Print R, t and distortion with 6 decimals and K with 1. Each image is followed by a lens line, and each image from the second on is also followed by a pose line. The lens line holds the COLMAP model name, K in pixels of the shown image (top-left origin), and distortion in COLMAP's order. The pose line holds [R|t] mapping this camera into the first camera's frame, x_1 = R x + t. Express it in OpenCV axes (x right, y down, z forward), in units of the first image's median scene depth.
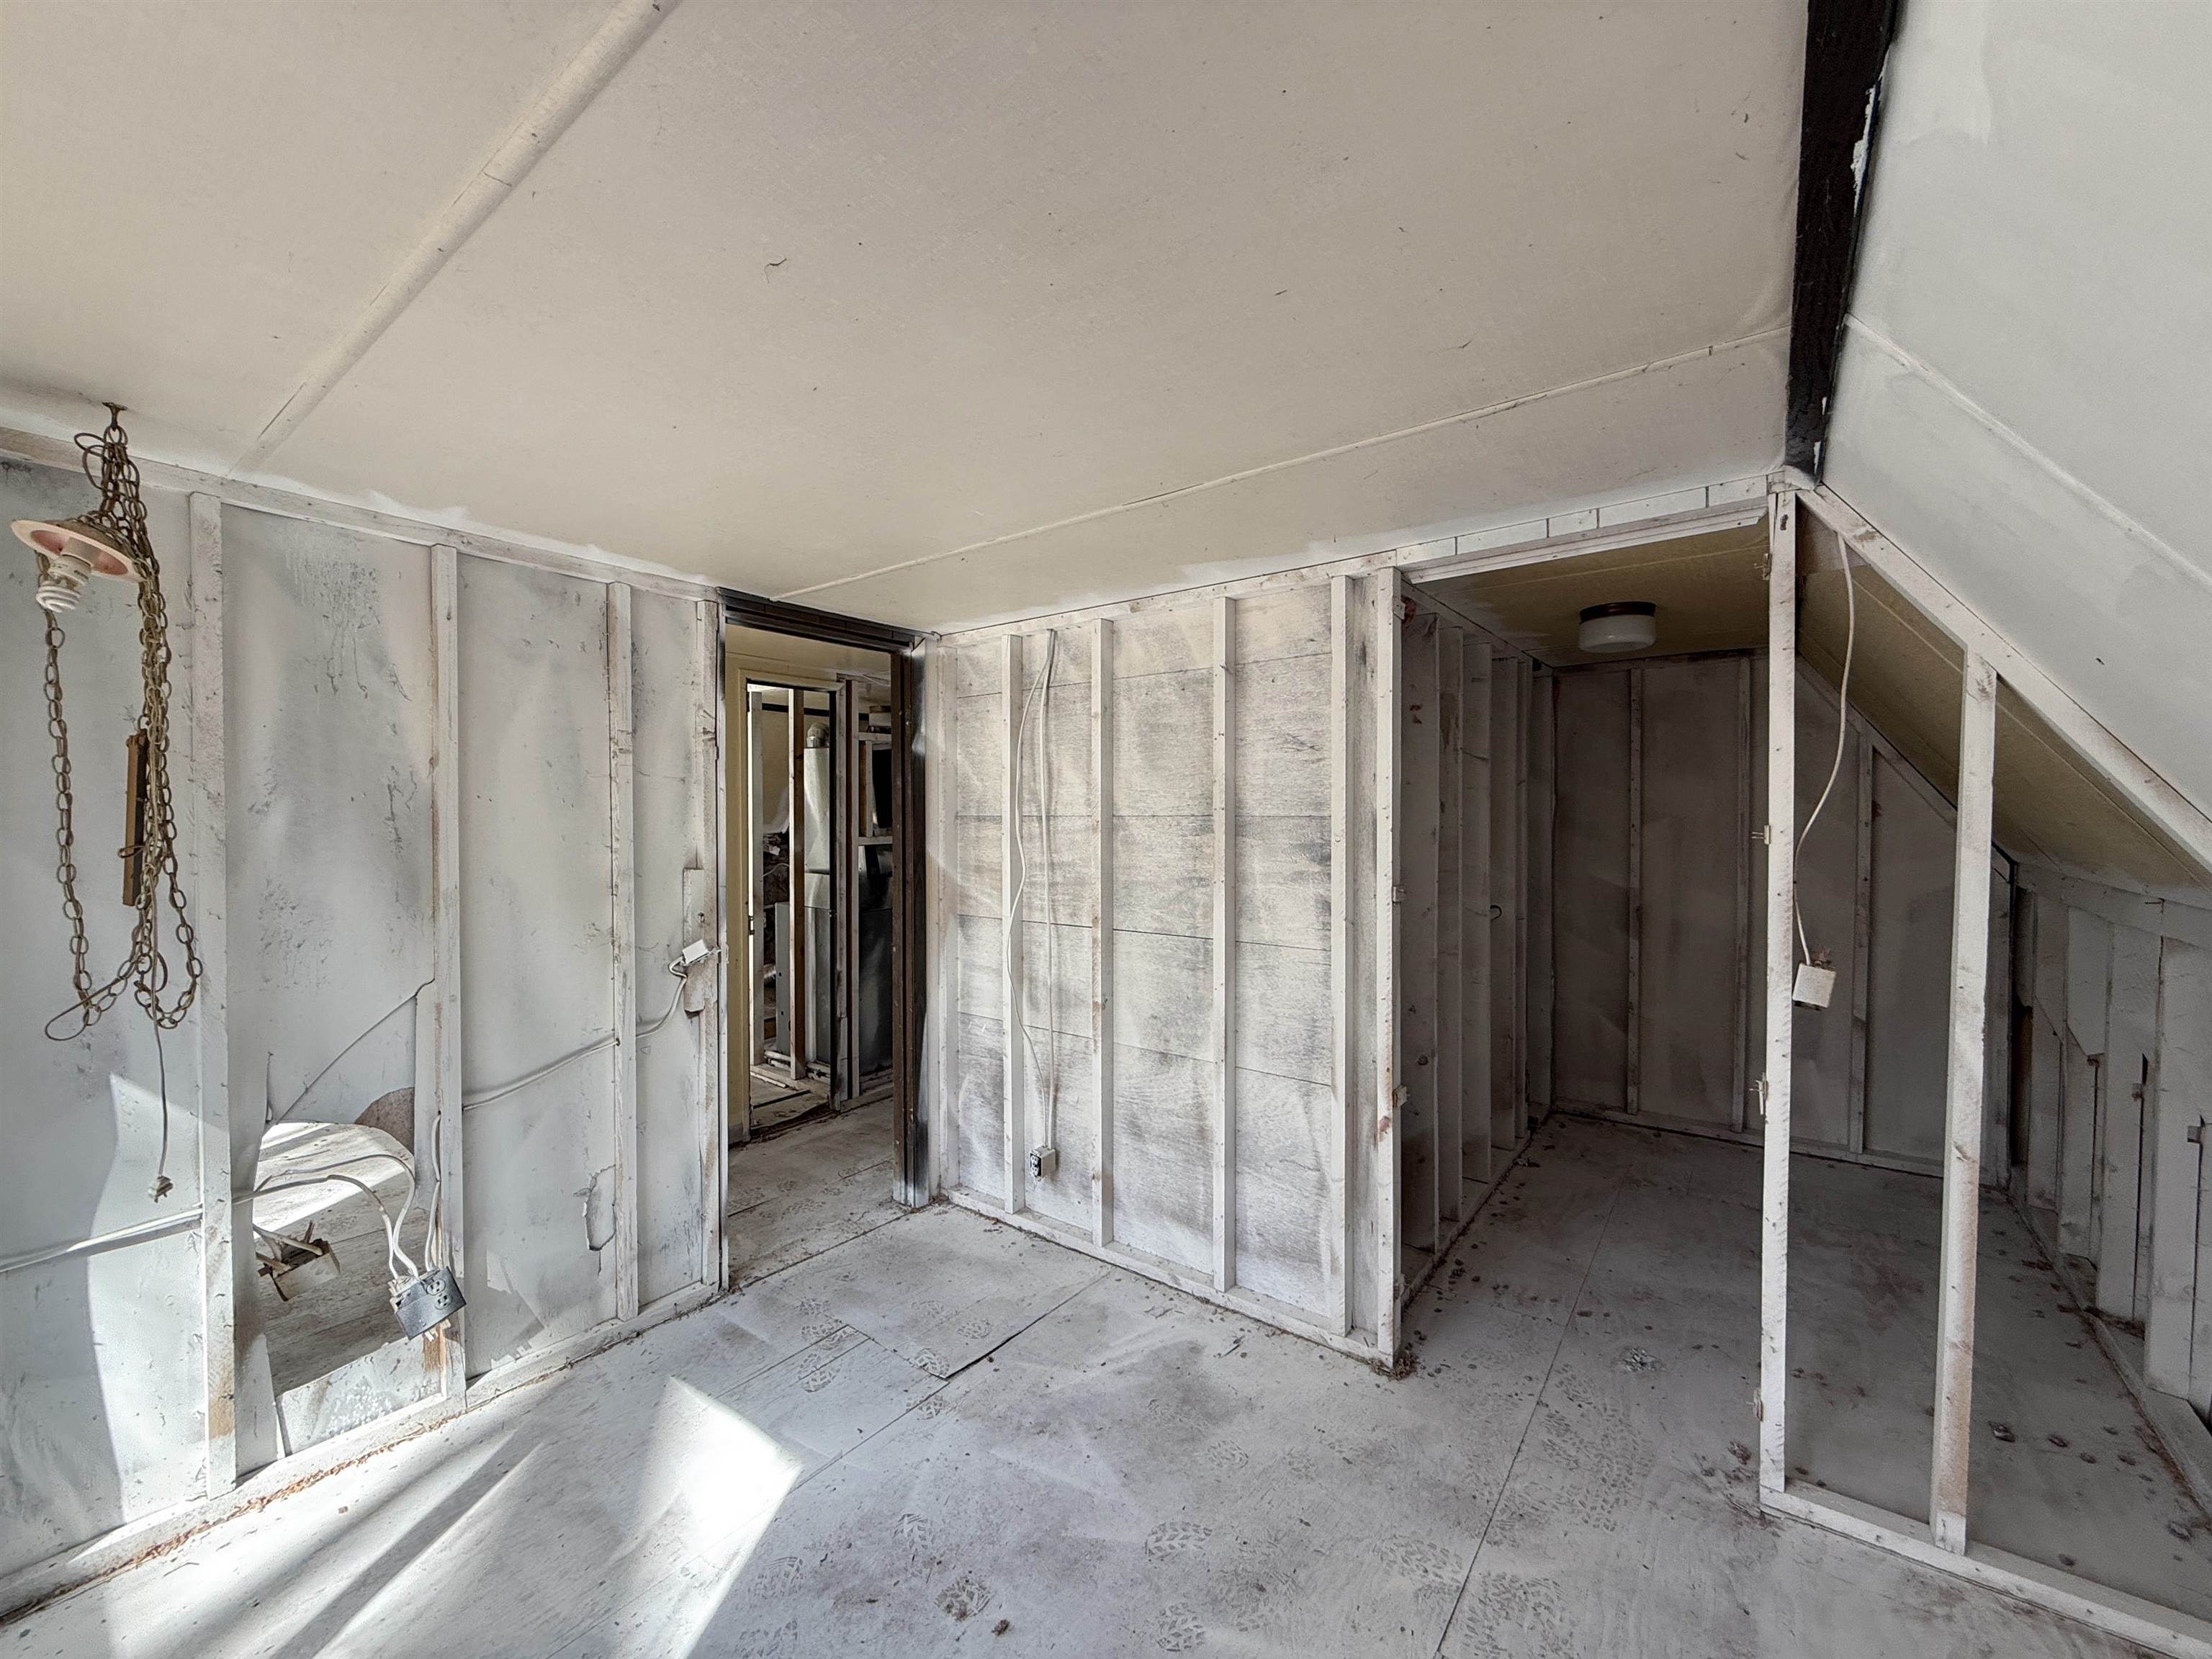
lens RADIAL K [[881.7, 0, 1098.8], [0, 881.7, 829.1], [0, 0, 1]] dist [-0.000778, 0.000083]
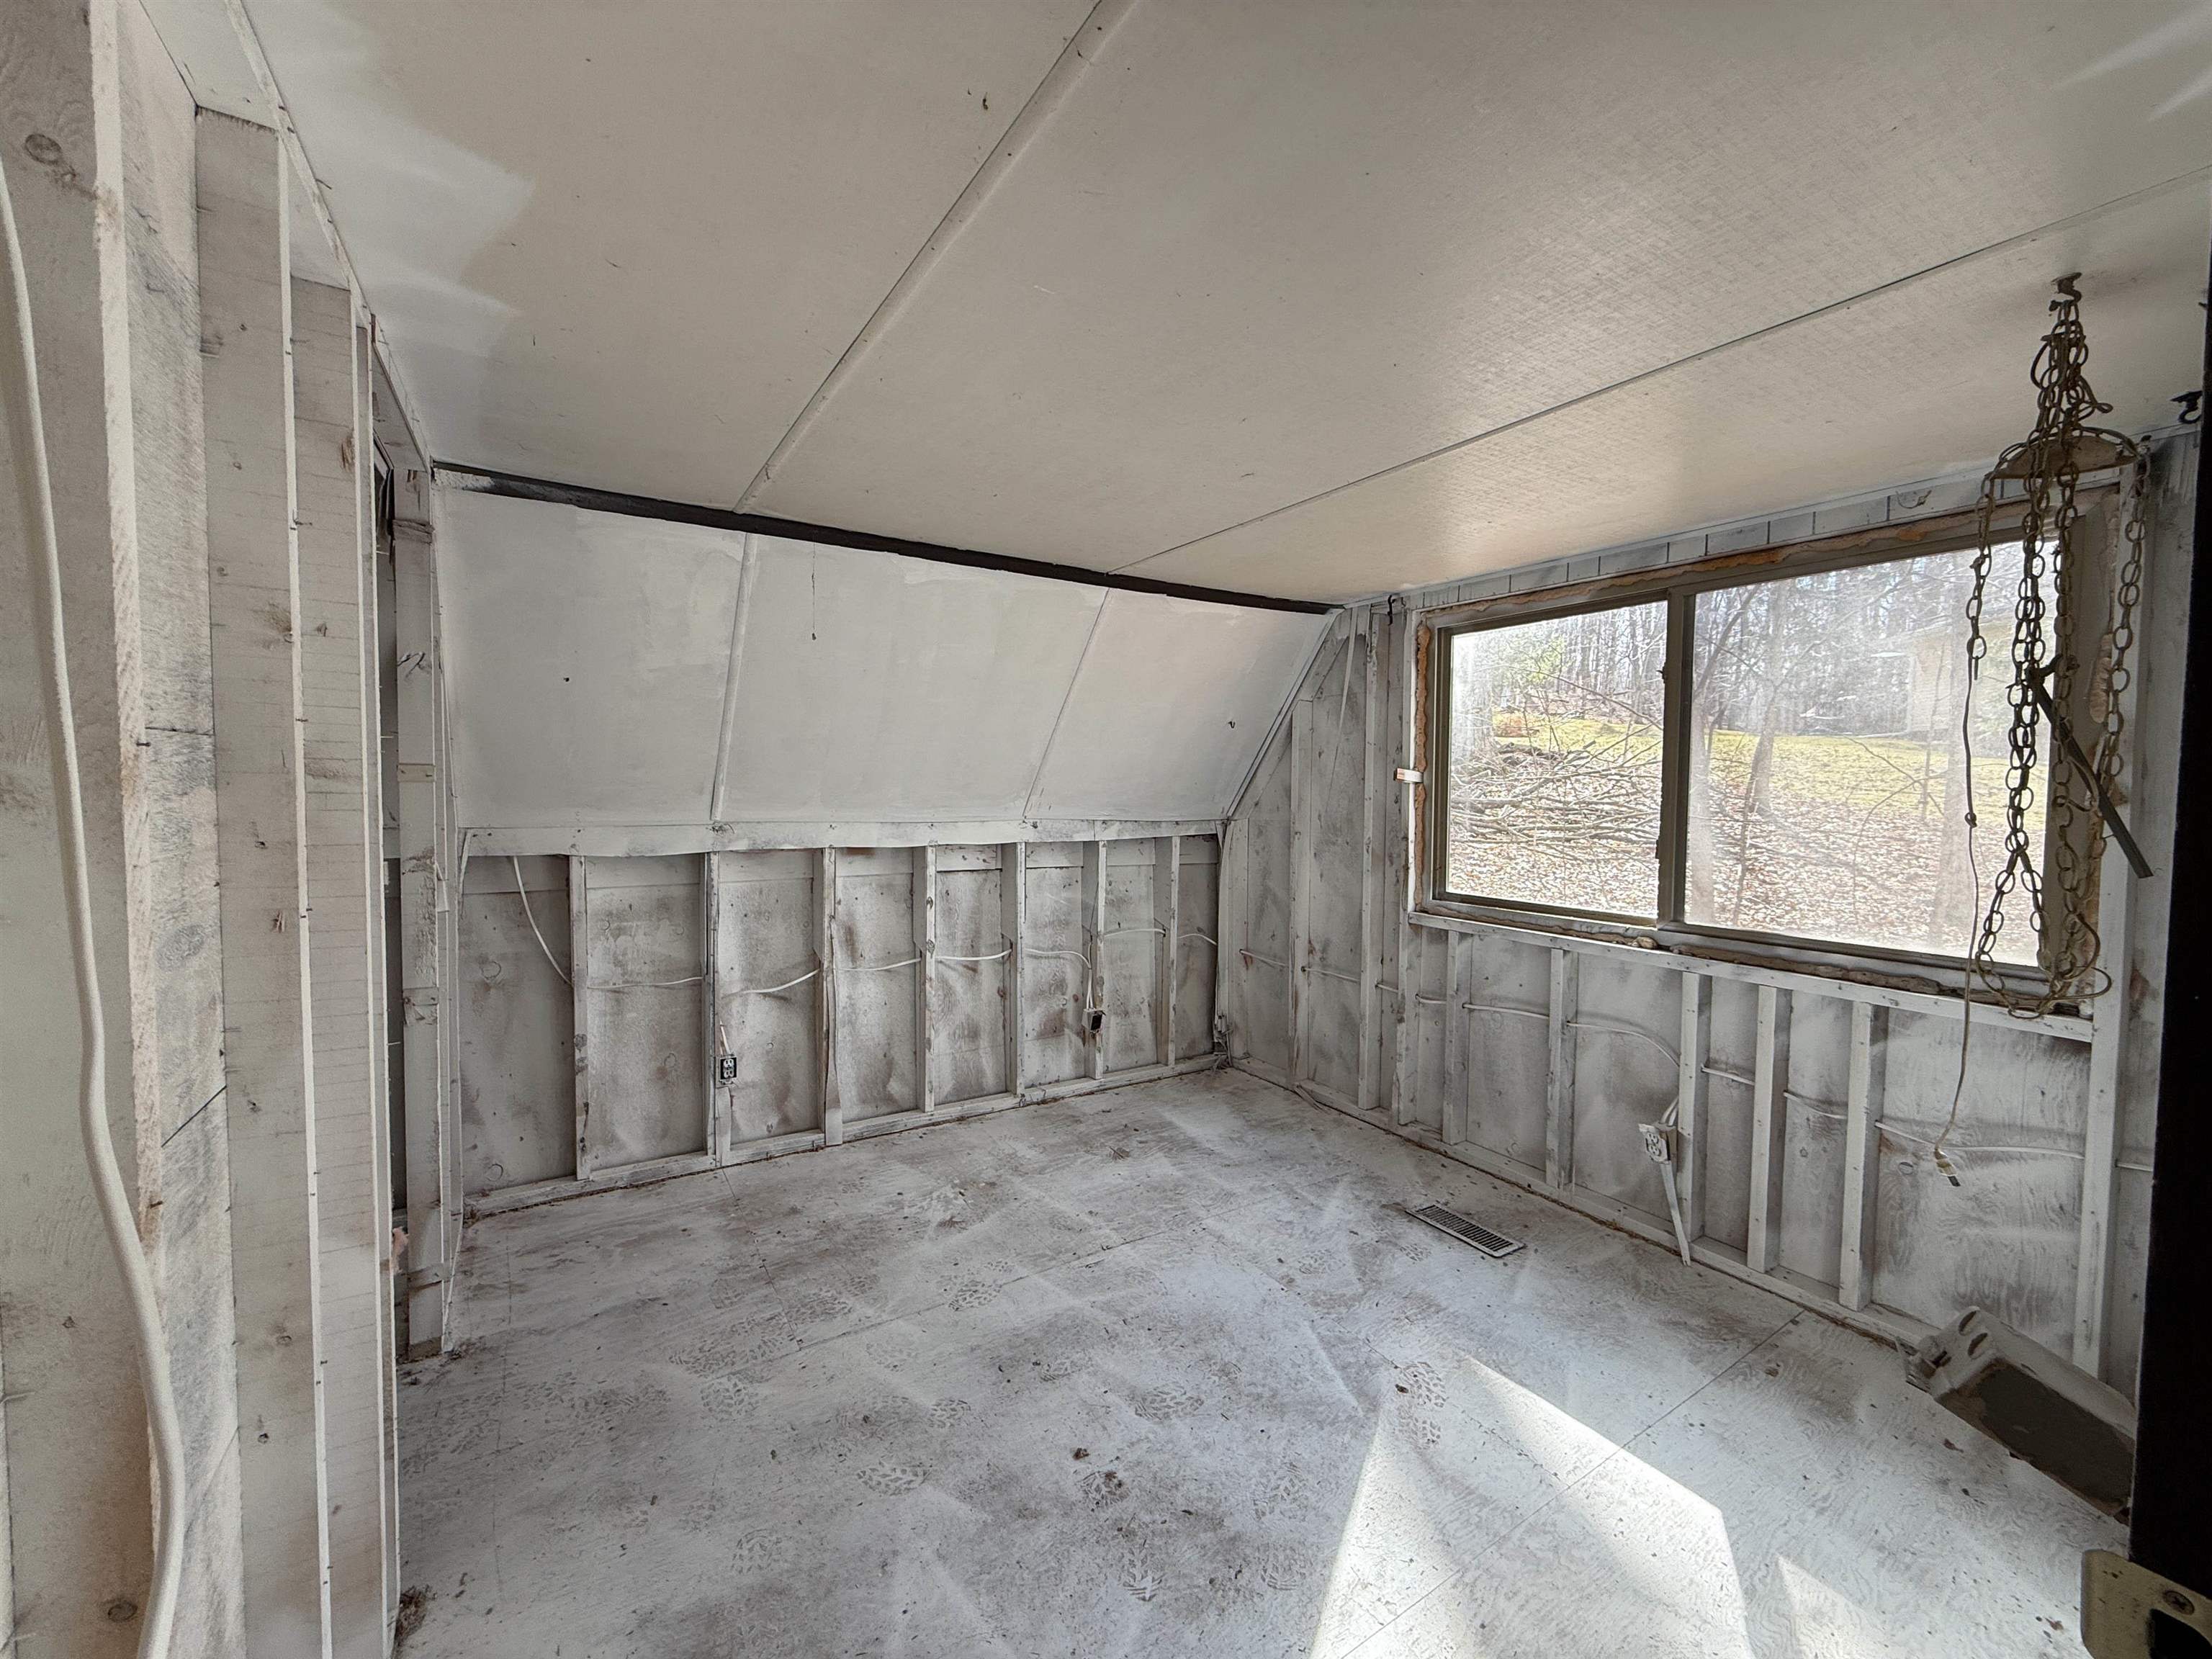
lens RADIAL K [[881.7, 0, 1098.8], [0, 881.7, 829.1], [0, 0, 1]] dist [-0.000778, 0.000083]
pose [[-0.936239, -0.022761, 0.350627, -0.480423], [-0.001814, 0.998200, 0.059953, 0.005939], [-0.351360, 0.055494, -0.934594, 1.868205]]
